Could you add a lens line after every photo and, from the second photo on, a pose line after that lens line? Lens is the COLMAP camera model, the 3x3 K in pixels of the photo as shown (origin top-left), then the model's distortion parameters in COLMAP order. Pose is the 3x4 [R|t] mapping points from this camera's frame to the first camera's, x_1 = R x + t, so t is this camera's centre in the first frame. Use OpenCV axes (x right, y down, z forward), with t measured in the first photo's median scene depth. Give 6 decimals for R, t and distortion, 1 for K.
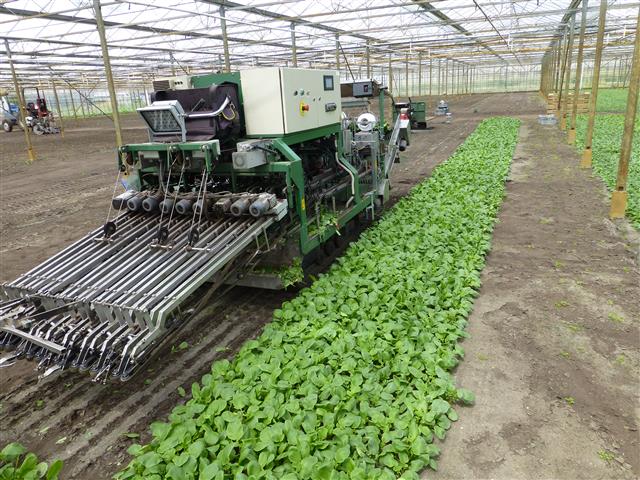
lens RADIAL K [[467.8, 0, 320.0], [0, 467.8, 240.0], [0, 0, 1]] dist [-0.024909, -0.007080]
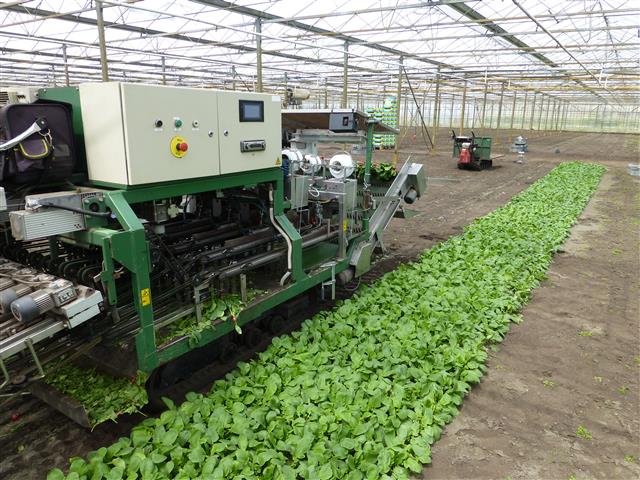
lens RADIAL K [[467.8, 0, 320.0], [0, 467.8, 240.0], [0, 0, 1]] dist [-0.024909, -0.007080]
pose [[0.981507, 0.113207, -0.154364, 0.186980], [-0.119653, 0.992264, -0.033095, -0.104518], [0.149423, 0.050953, 0.987460, 0.263437]]
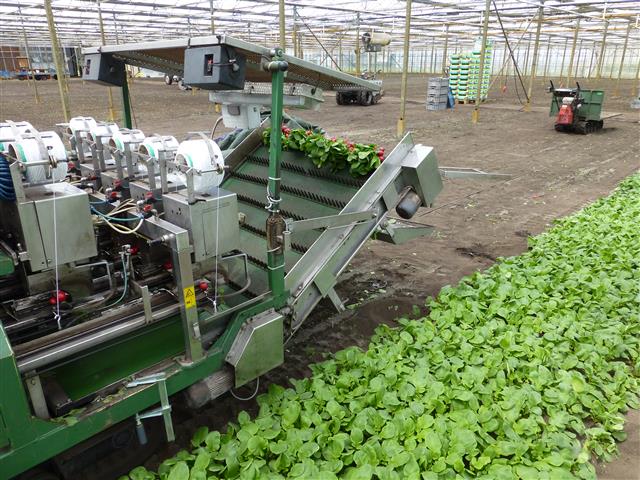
lens RADIAL K [[467.8, 0, 320.0], [0, 467.8, 240.0], [0, 0, 1]] dist [-0.024909, -0.007080]
pose [[0.927954, 0.181281, -0.325636, 0.293298], [-0.160157, 0.982907, 0.090790, -0.234497], [0.336528, -0.032097, 0.941126, 0.681583]]
